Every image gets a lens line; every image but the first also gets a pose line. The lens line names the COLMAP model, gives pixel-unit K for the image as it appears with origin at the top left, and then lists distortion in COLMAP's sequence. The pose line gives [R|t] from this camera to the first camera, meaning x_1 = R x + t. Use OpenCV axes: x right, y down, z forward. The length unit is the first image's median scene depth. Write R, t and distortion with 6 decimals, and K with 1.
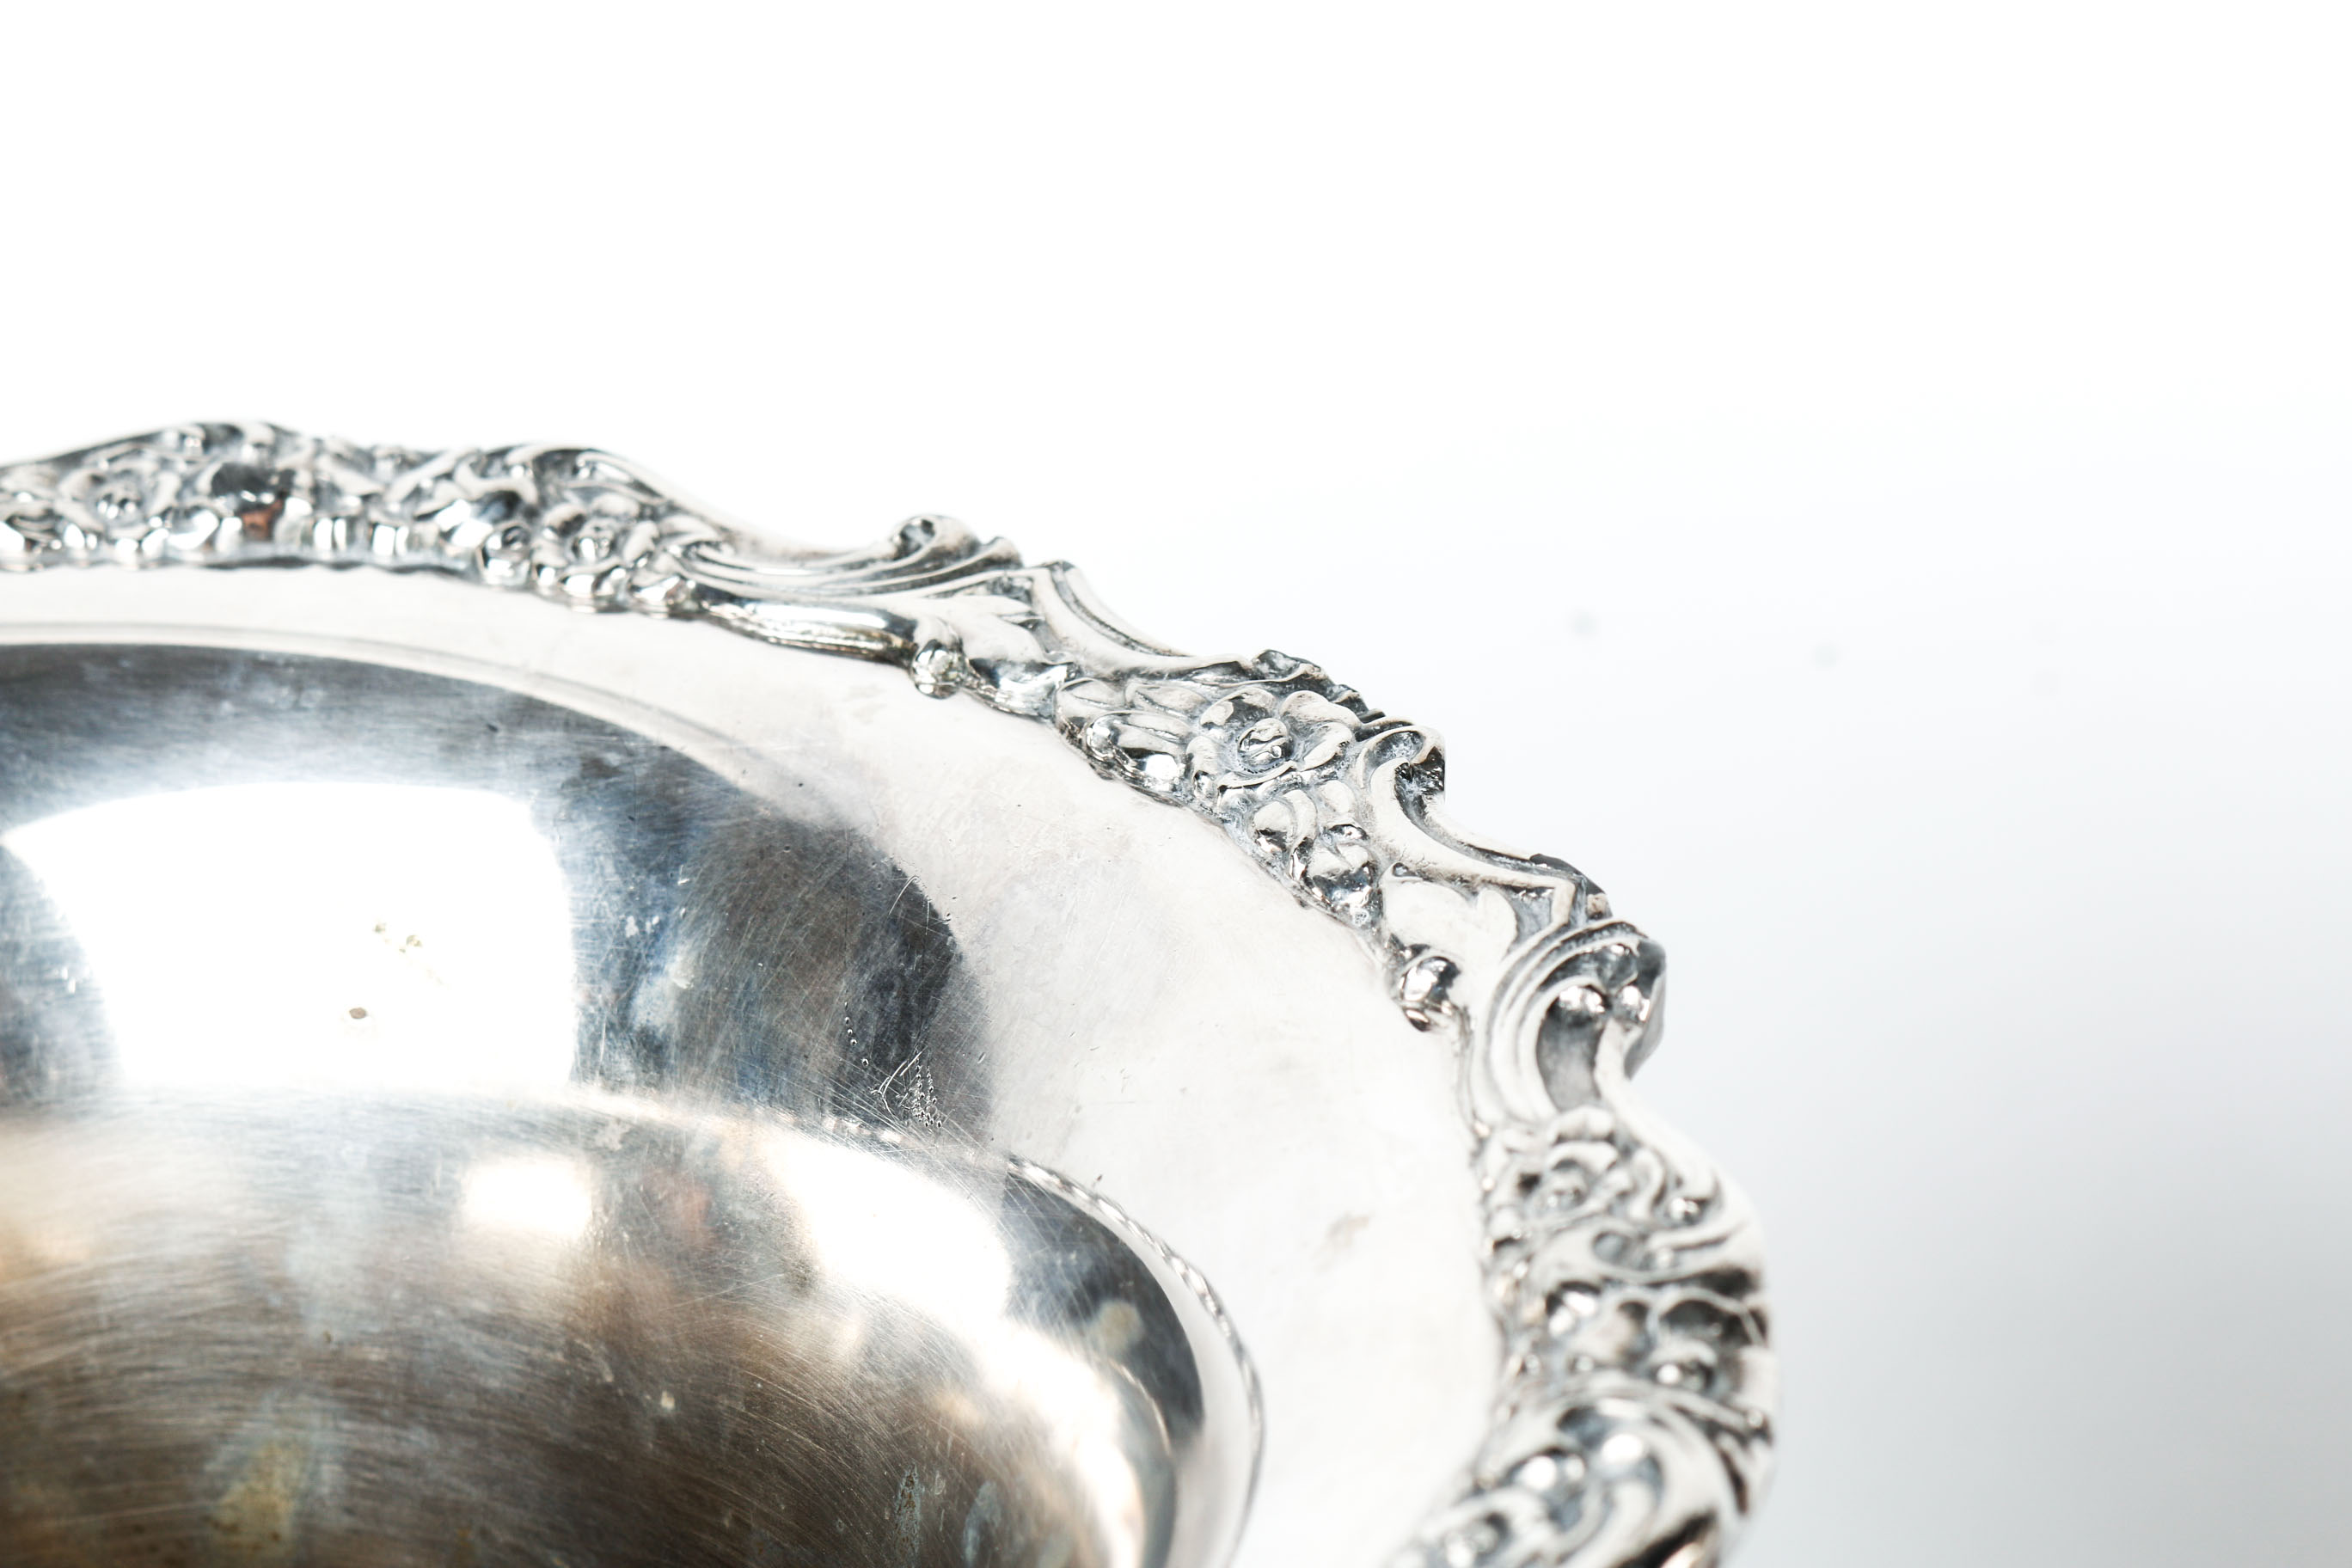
lens RADIAL K [[5632.0, 0, 1181.1], [0, 5632.0, 785.8], [0, 0, 1]] dist [0.016907, 0.000000]
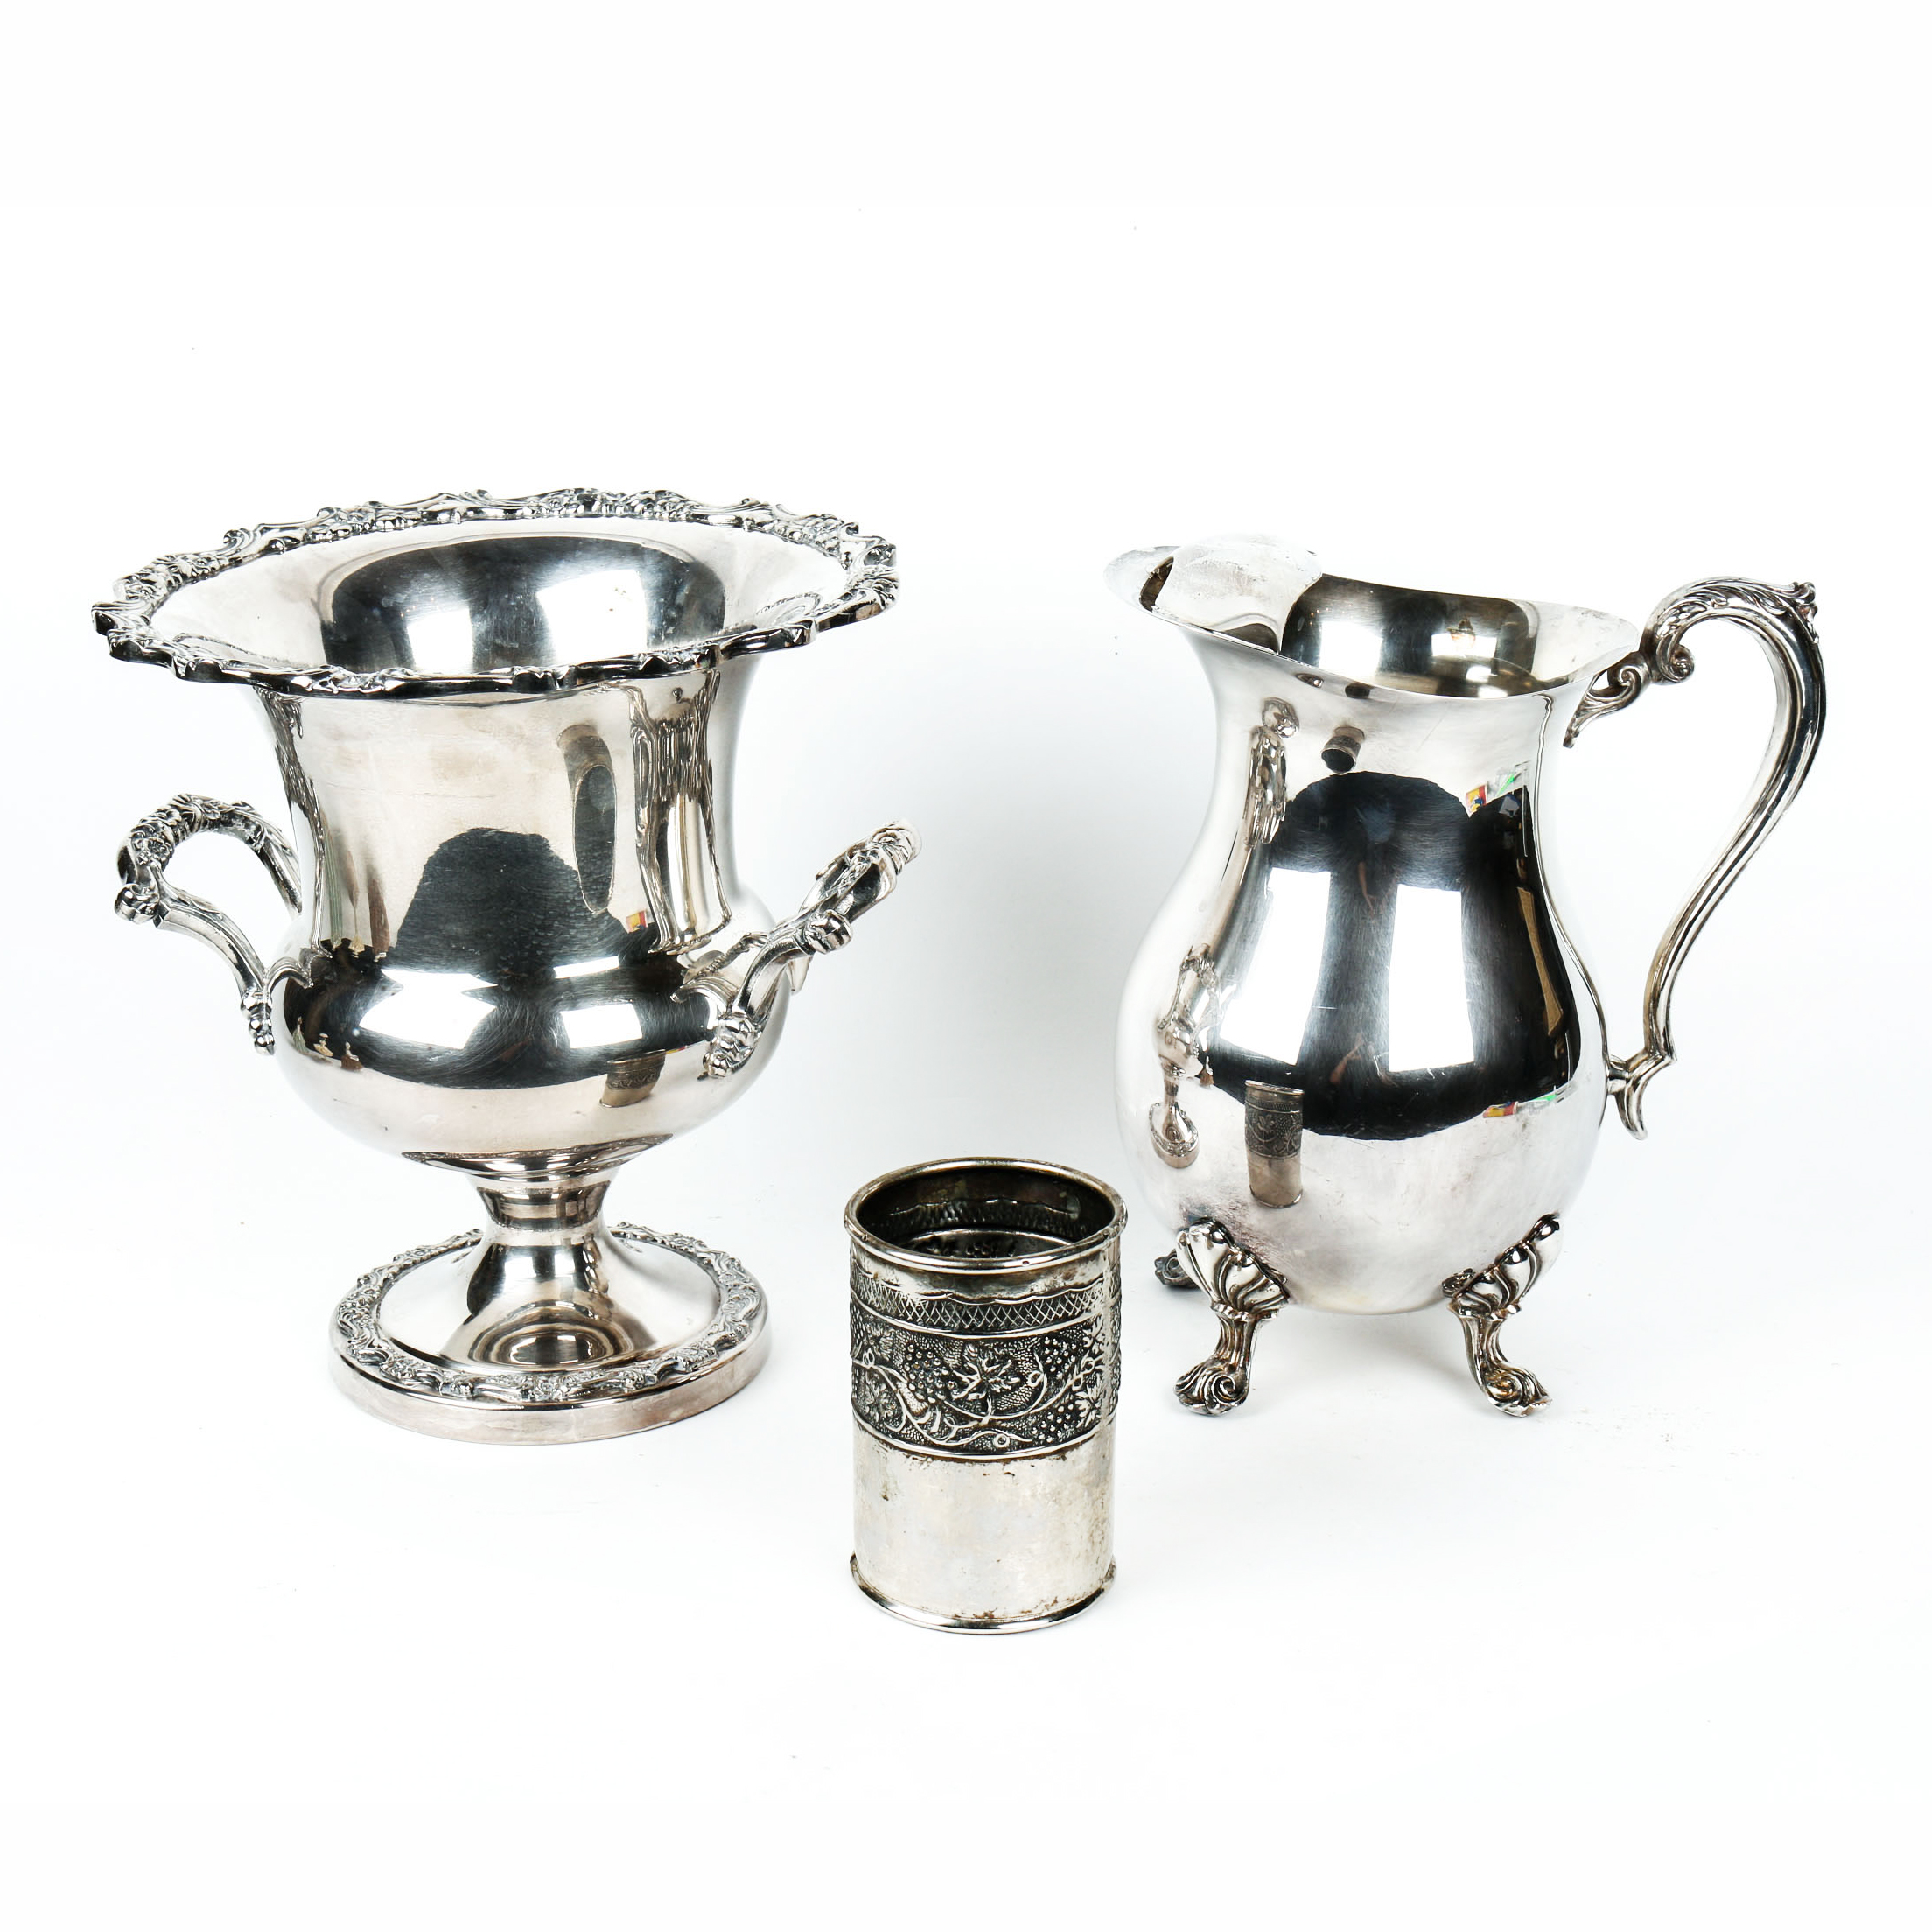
lens RADIAL K [[3464.0, 0, 985.2], [0, 3464.0, 980.5], [0, 0, 1]] dist [-0.066763, 0.000000]
pose [[0.999753, 0.000021, -0.022244, 0.187643], [-0.002373, 0.994391, -0.105743, 0.577604], [0.022117, 0.105769, 0.994145, -1.508382]]
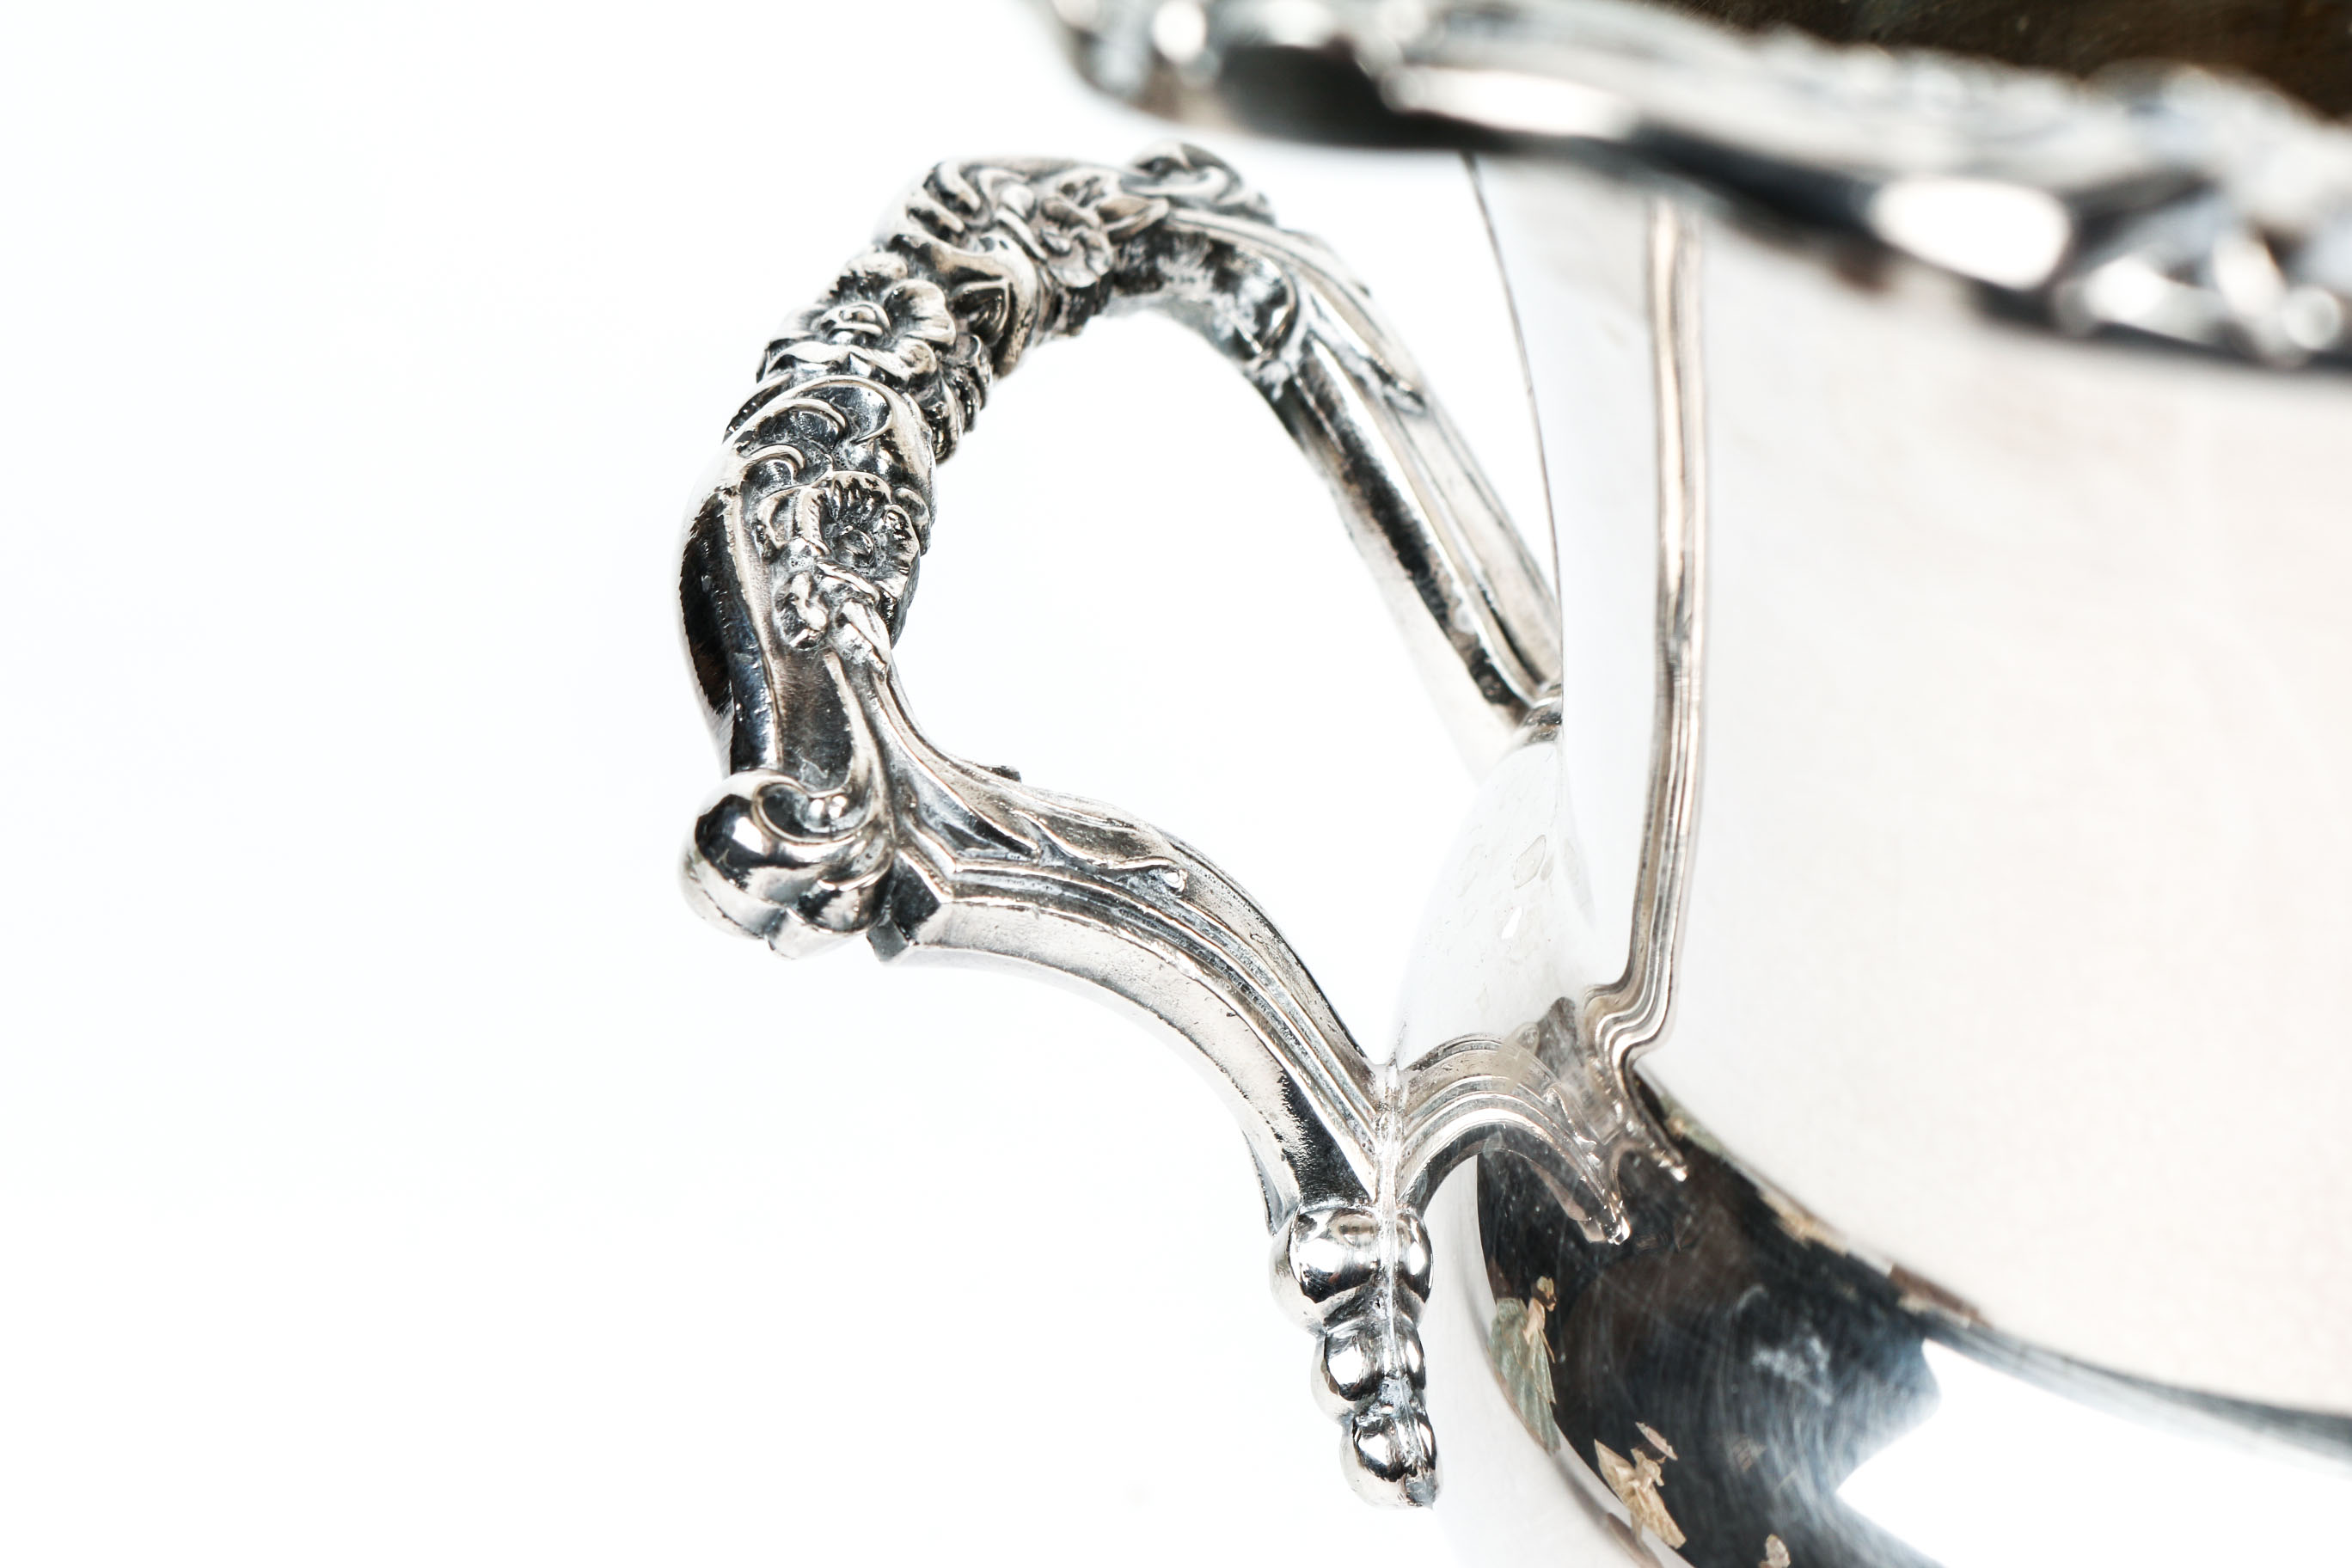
lens RADIAL K [[5632.0, 0, 1174.5], [0, 5632.0, 795.9], [0, 0, 1]] dist [0.016907, 0.000000]
pose [[0.986548, 0.019685, -0.162281, -0.265855], [0.001853, 0.991313, 0.131510, 0.159935], [0.163460, -0.130041, 0.977942, 0.064993]]
